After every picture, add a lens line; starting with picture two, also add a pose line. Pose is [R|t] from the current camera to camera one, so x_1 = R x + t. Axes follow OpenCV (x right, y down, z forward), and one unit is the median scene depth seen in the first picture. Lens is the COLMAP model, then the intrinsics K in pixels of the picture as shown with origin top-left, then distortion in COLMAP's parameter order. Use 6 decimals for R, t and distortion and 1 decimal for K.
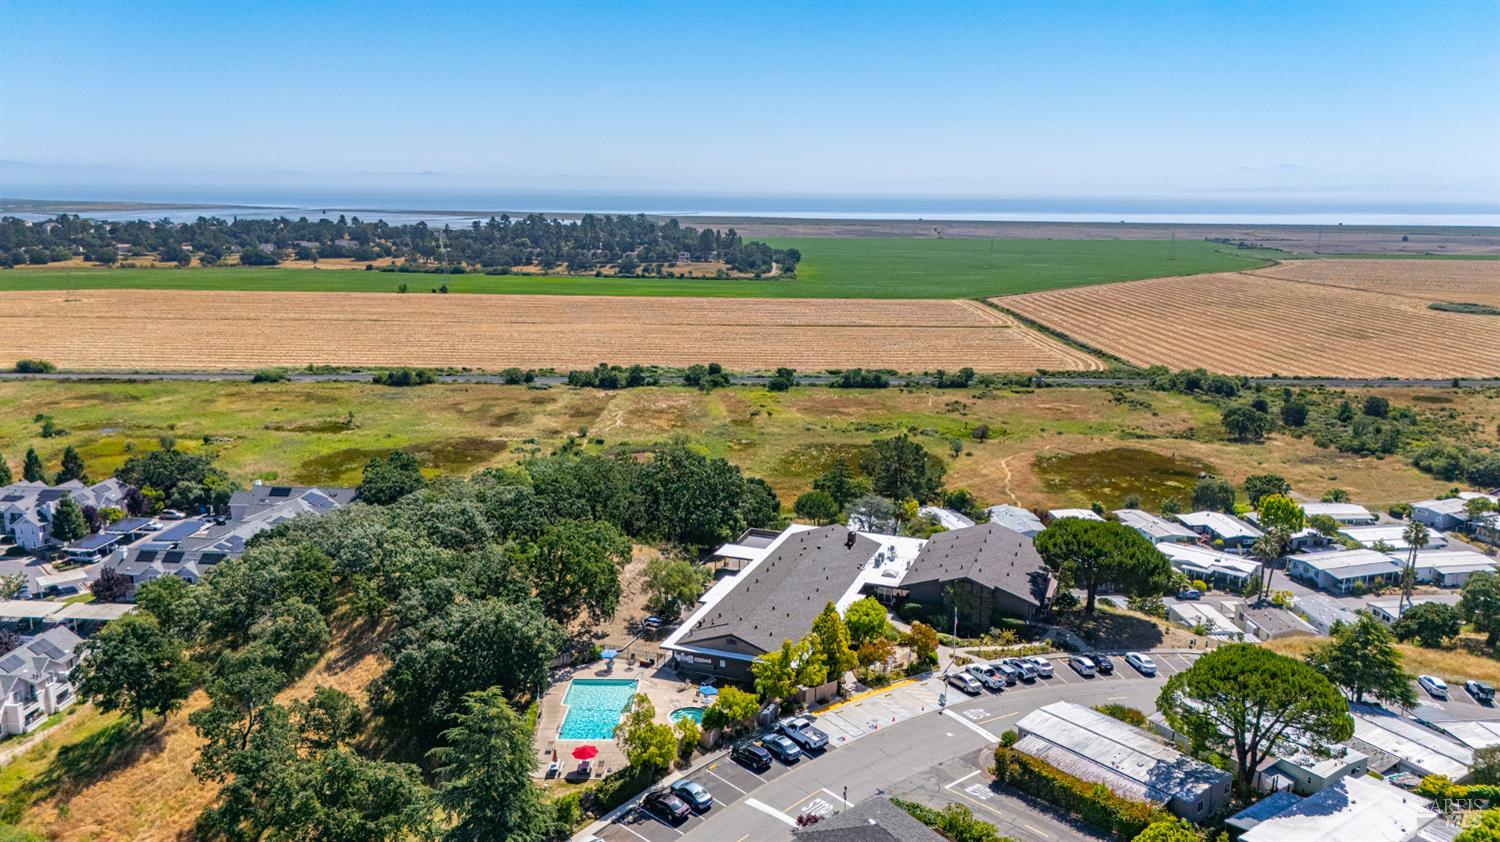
lens RADIAL K [[1097.2, 0, 752.5], [0, 1097.2, 421.3], [0, 0, 1]] dist [0.092063, -0.105735]
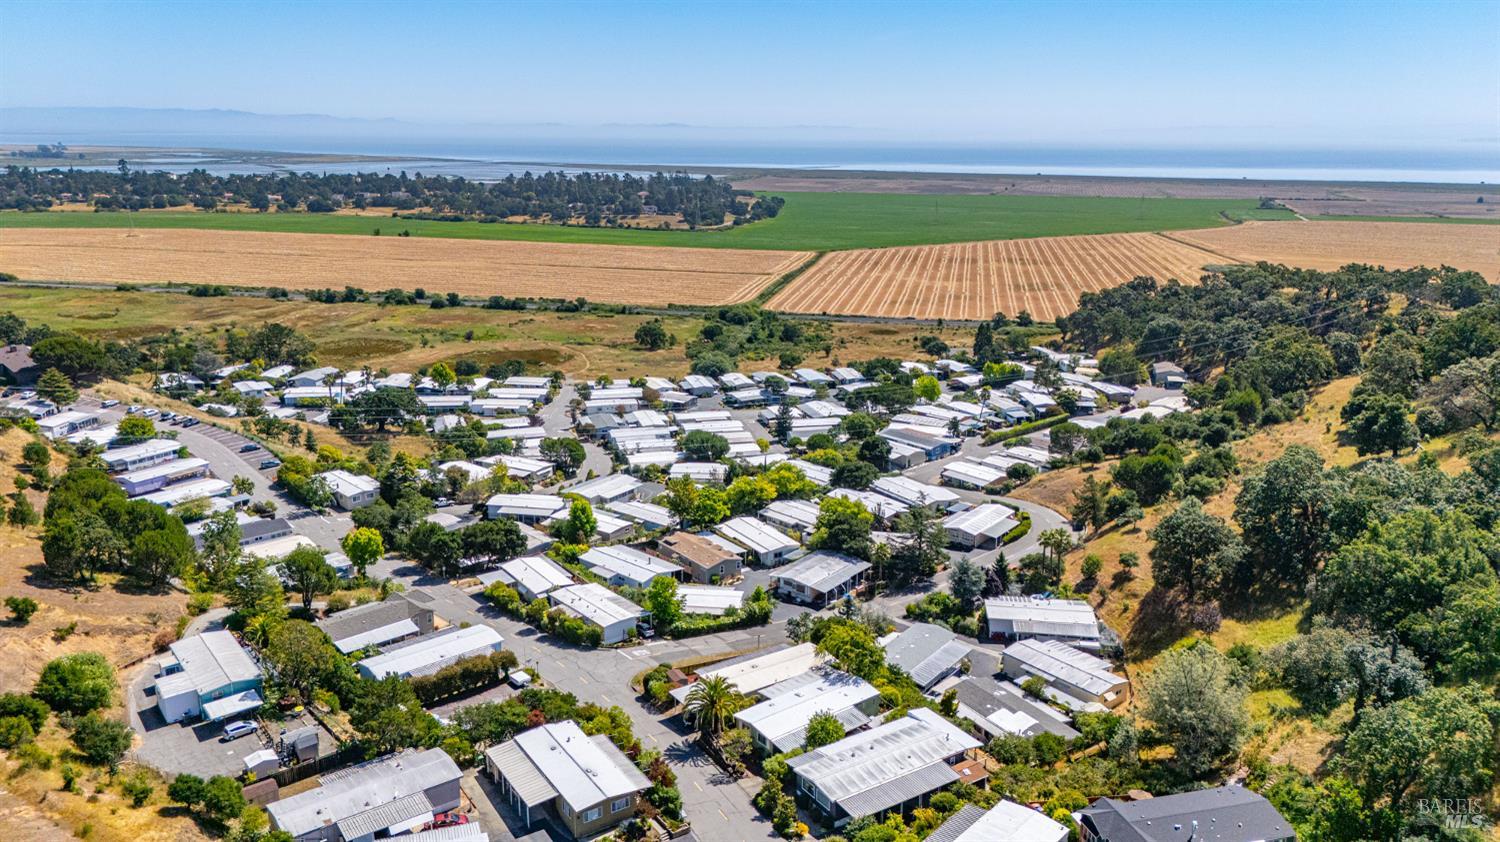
lens RADIAL K [[1097.2, 0, 752.5], [0, 1097.2, 421.3], [0, 0, 1]] dist [0.092063, -0.105735]
pose [[0.976240, 0.053545, -0.209973, 0.326690], [-0.044440, 0.997866, 0.047849, 0.013663], [0.212086, -0.037381, 0.976536, -0.131802]]
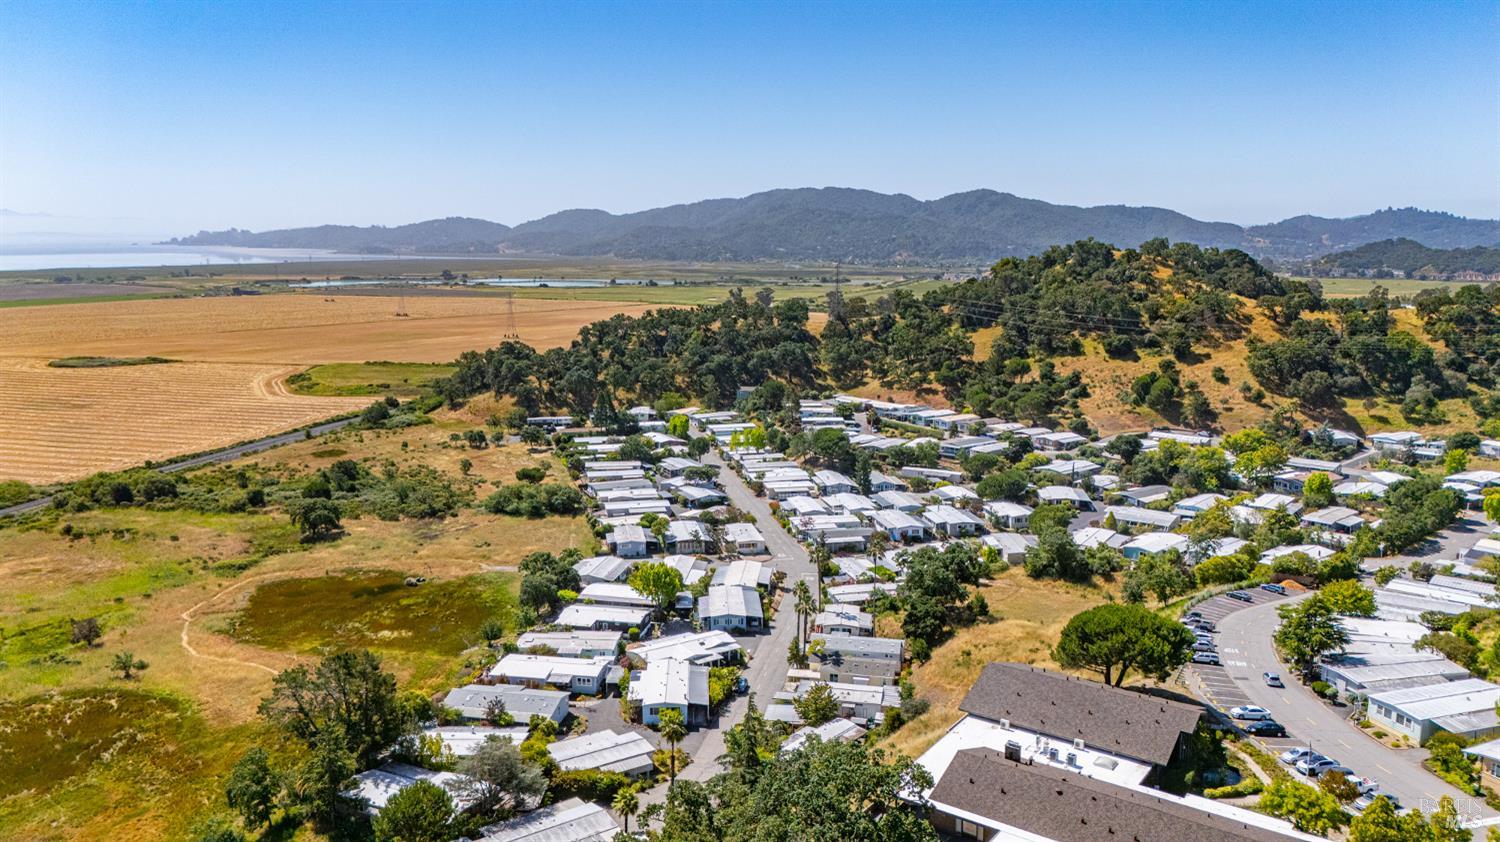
lens RADIAL K [[1097.2, 0, 752.5], [0, 1097.2, 421.3], [0, 0, 1]] dist [0.092063, -0.105735]
pose [[0.256660, -0.166002, 0.952139, -0.106620], [0.199037, 0.973102, 0.116004, -0.039190], [-0.945785, 0.159737, 0.282797, 0.158582]]
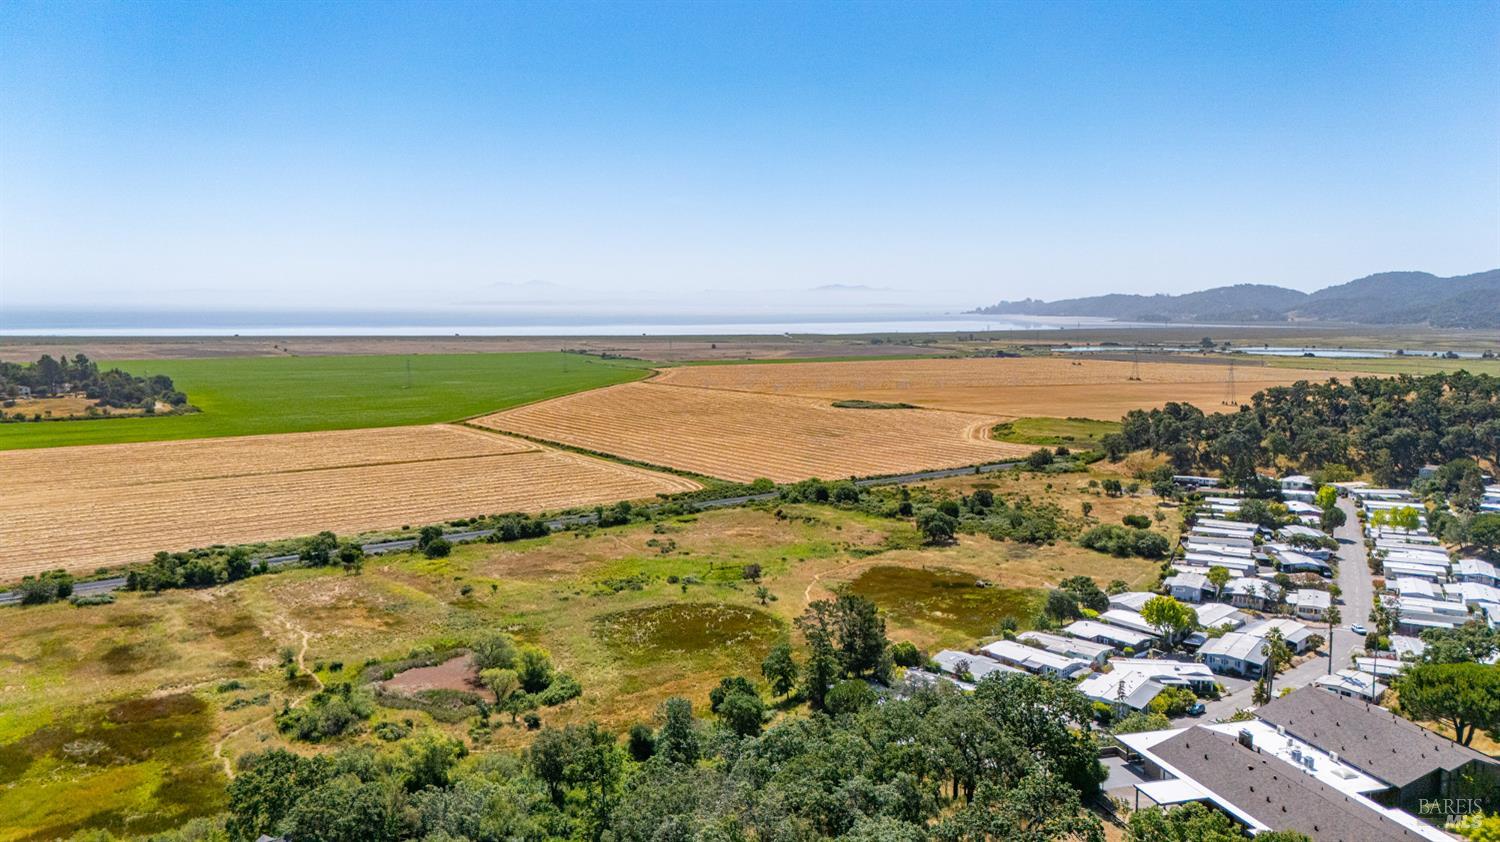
lens RADIAL K [[1097.2, 0, 752.5], [0, 1097.2, 421.3], [0, 0, 1]] dist [0.092063, -0.105735]
pose [[0.807150, -0.068324, 0.586379, -0.120417], [0.125487, 0.990438, -0.057328, -0.023006], [-0.576855, 0.119855, 0.808006, 0.086005]]
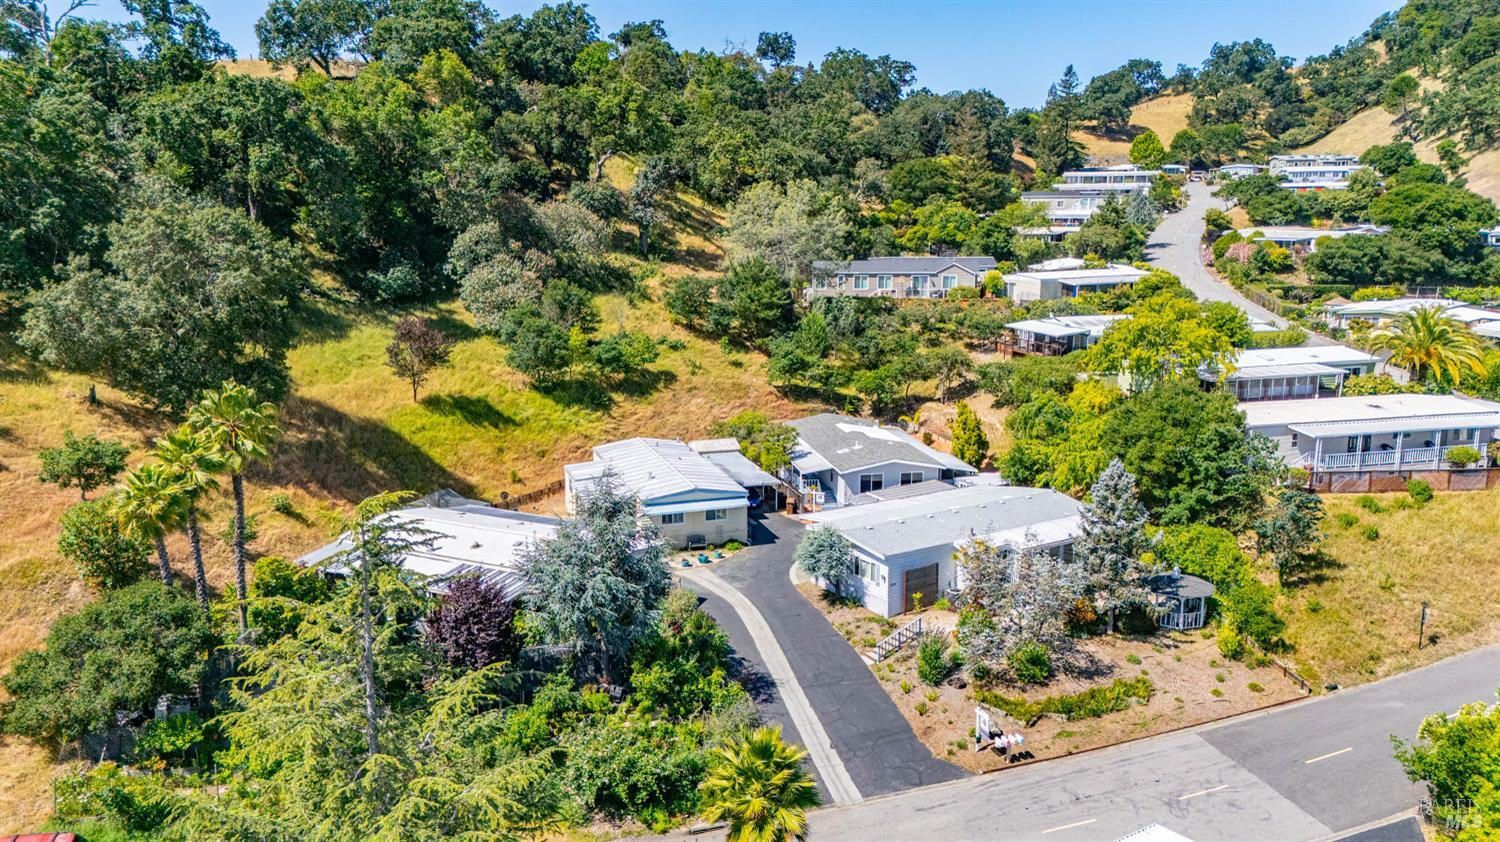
lens RADIAL K [[1097.2, 0, 752.5], [0, 1097.2, 421.3], [0, 0, 1]] dist [0.092063, -0.105735]
pose [[-0.849714, -0.101896, 0.517304, 0.290131], [0.106906, 0.927469, 0.358291, 0.026210], [-0.516291, 0.359748, -0.777190, 0.114638]]
